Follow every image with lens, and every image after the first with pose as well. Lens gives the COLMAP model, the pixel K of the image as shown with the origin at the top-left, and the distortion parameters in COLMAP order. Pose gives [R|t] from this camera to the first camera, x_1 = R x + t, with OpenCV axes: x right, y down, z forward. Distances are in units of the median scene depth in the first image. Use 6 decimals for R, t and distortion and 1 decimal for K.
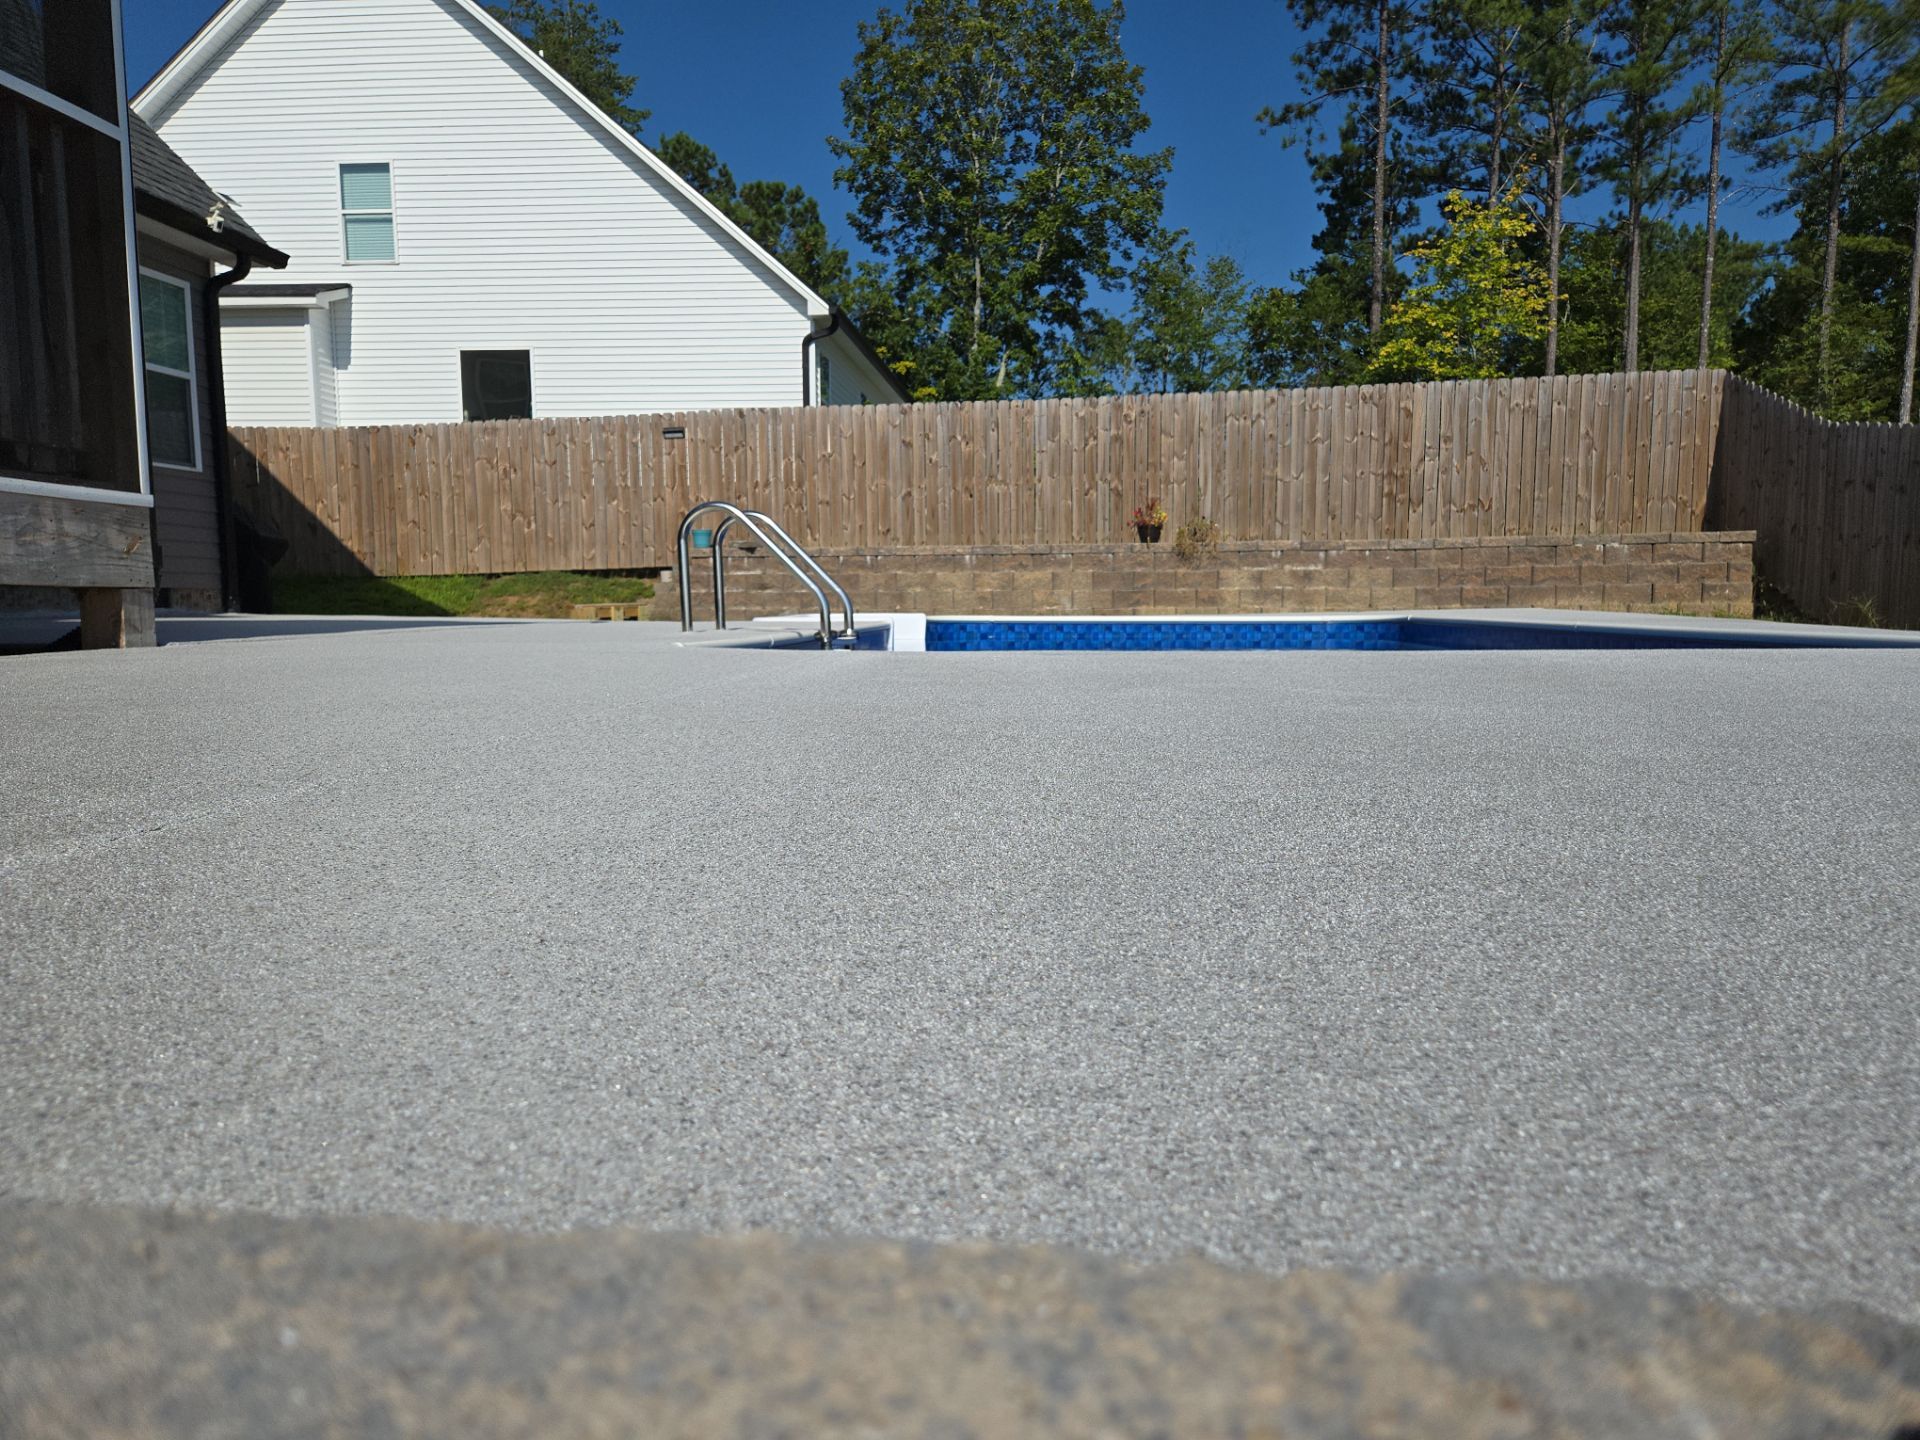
lens RADIAL K [[1306.7, 0, 963.0], [0, 1306.7, 724.3], [0, 0, 1]] dist [0.091990, -0.076500]
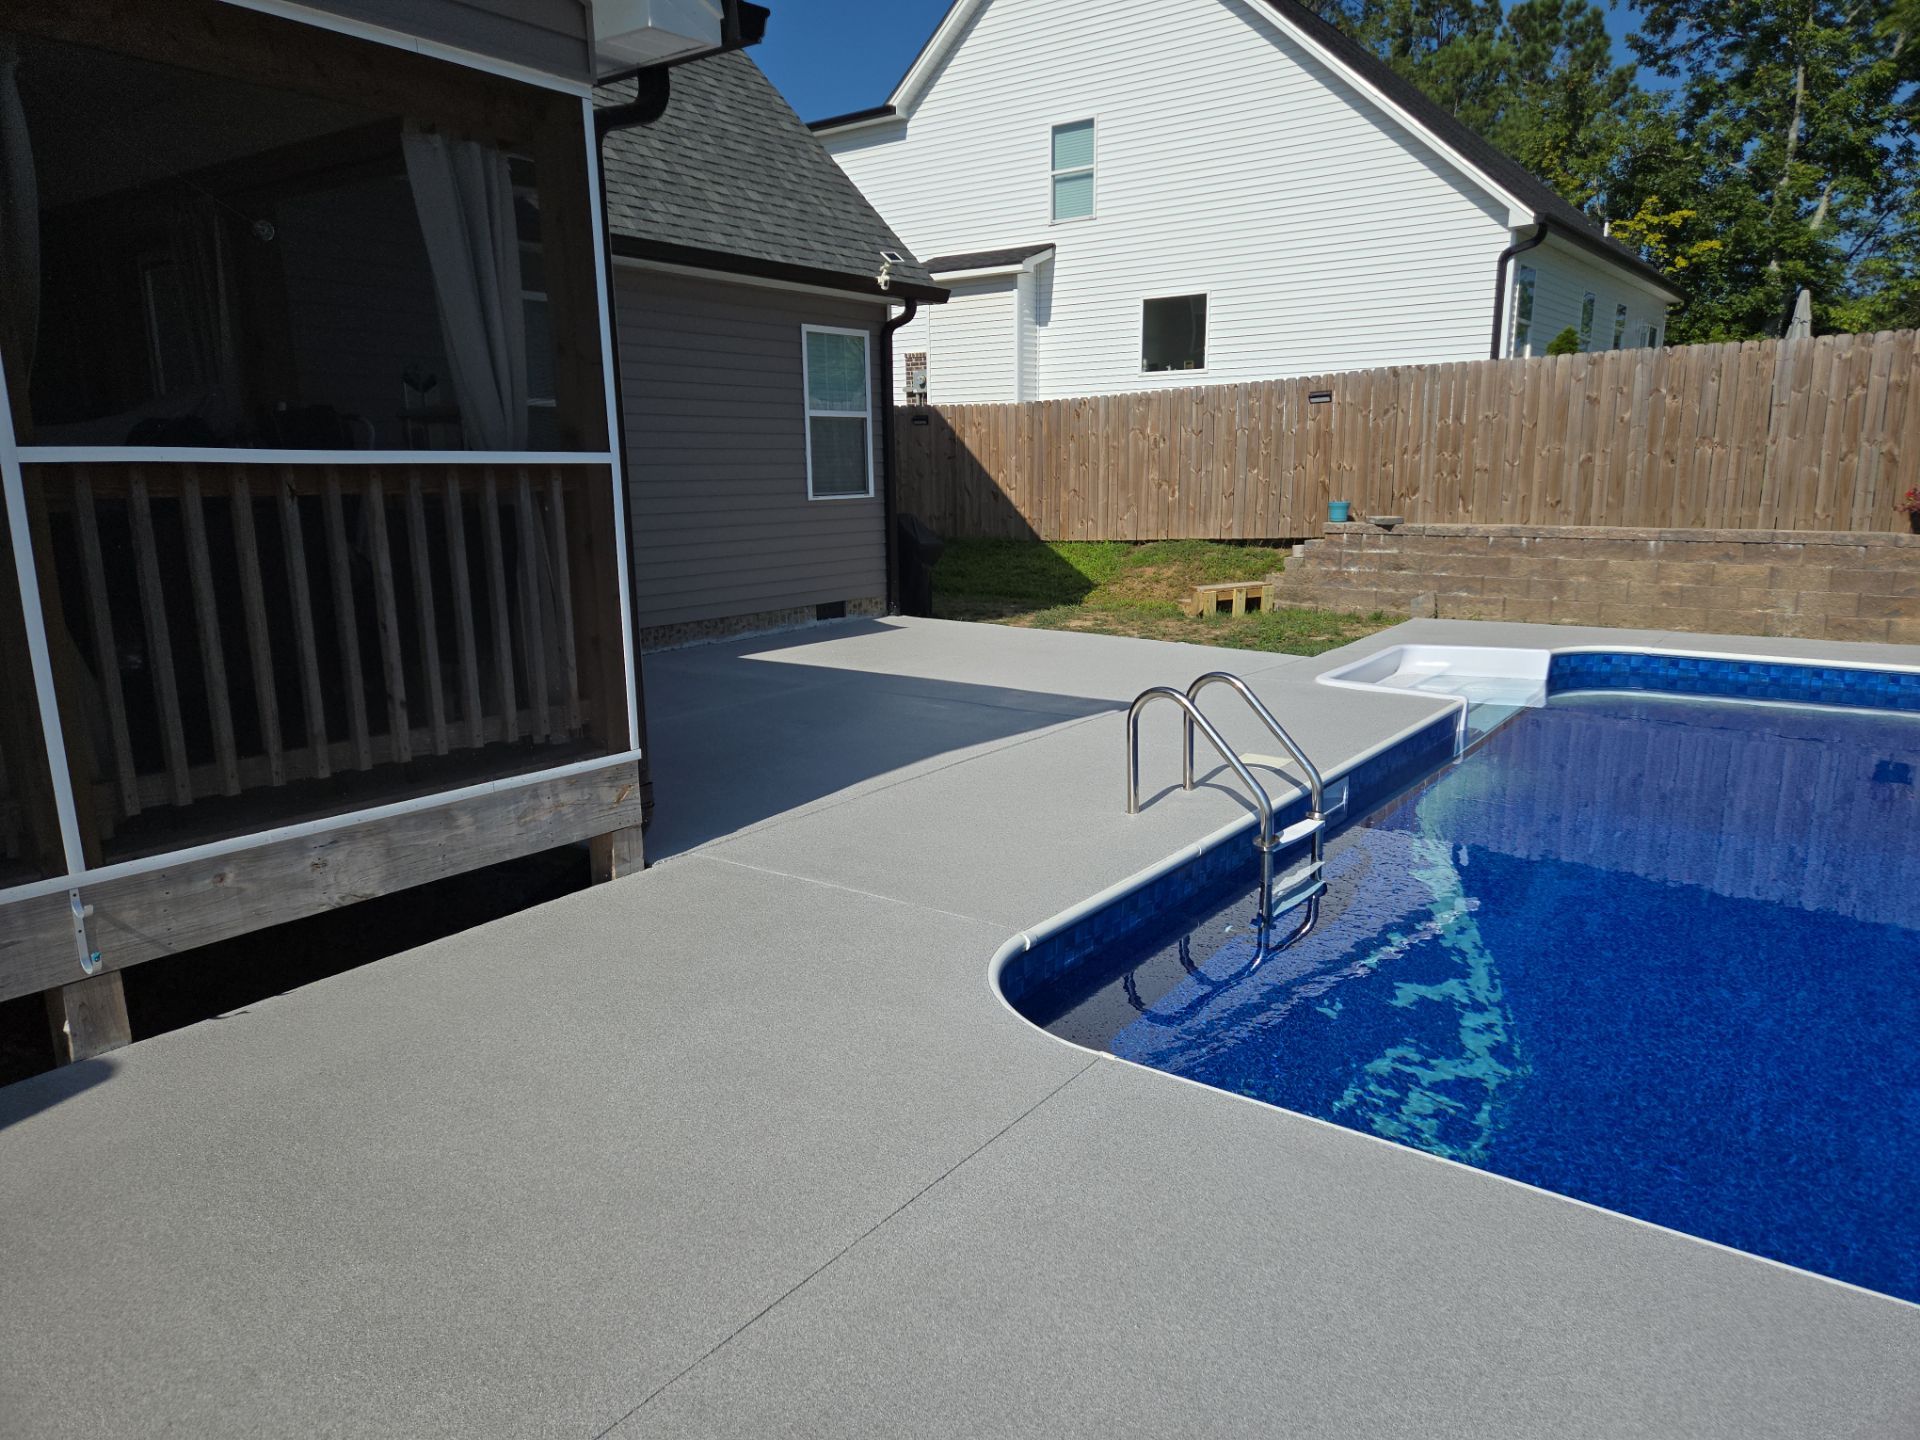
lens RADIAL K [[1294.0, 0, 962.2], [0, 1294.0, 724.8], [0, 0, 1]] dist [0.104580, -0.082966]
pose [[0.856190, 0.096634, -0.507544, 0.049959], [-0.039319, 0.991691, 0.122485, -0.074852], [0.515163, -0.084915, 0.852875, 0.033532]]
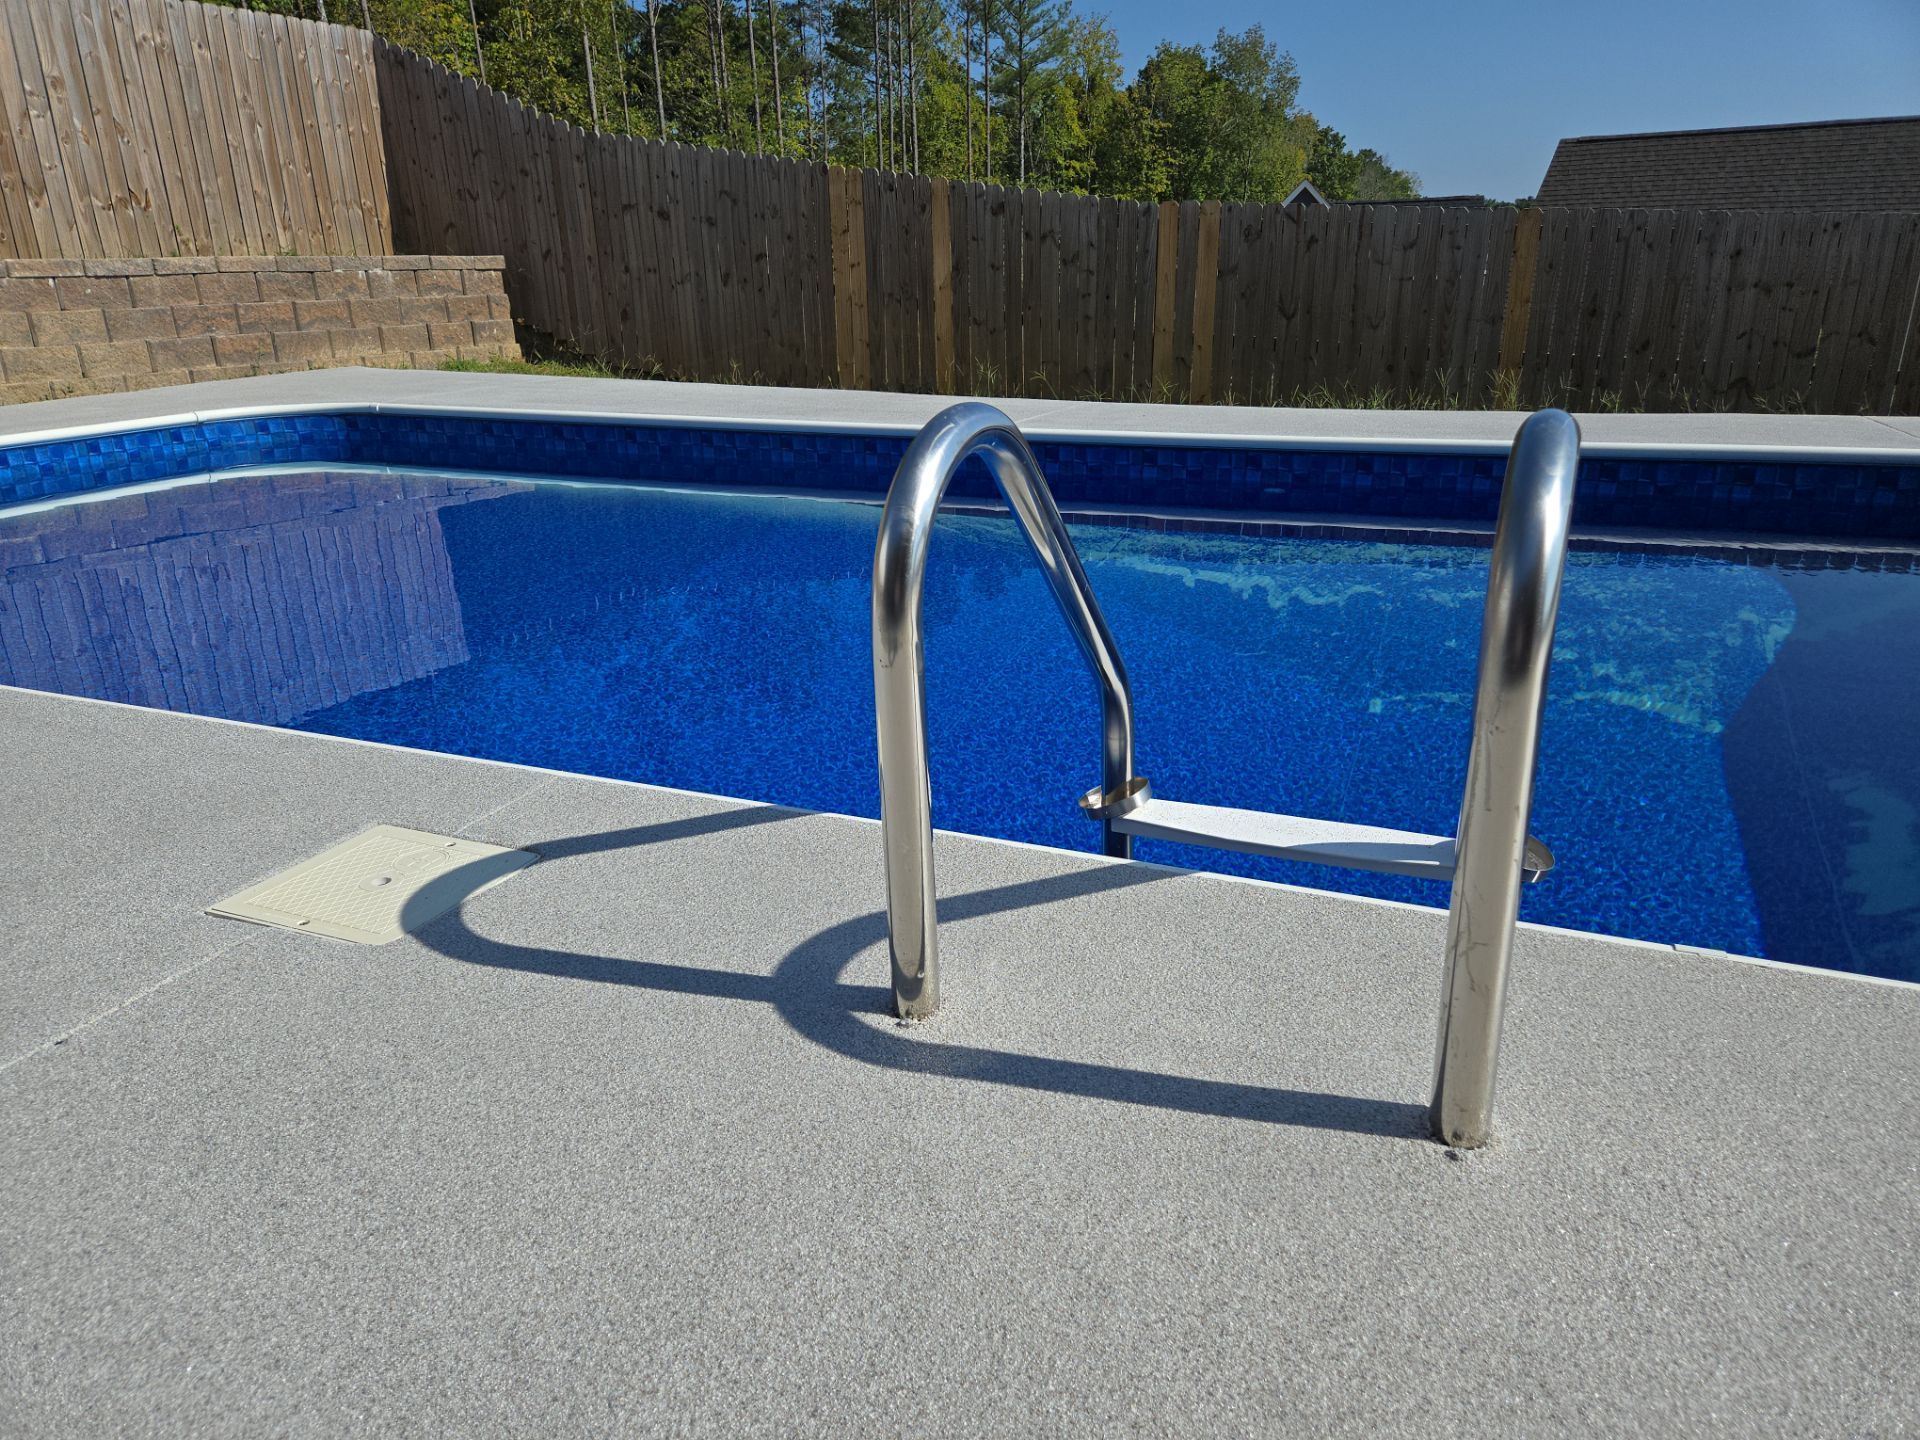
lens RADIAL K [[1306.7, 0, 963.0], [0, 1306.7, 724.3], [0, 0, 1]] dist [0.091990, -0.076500]
pose [[0.307061, -0.316565, 0.897497, -0.117621], [0.104447, 0.948569, 0.298845, -0.056837], [-0.945941, 0.001977, 0.324332, 0.303236]]
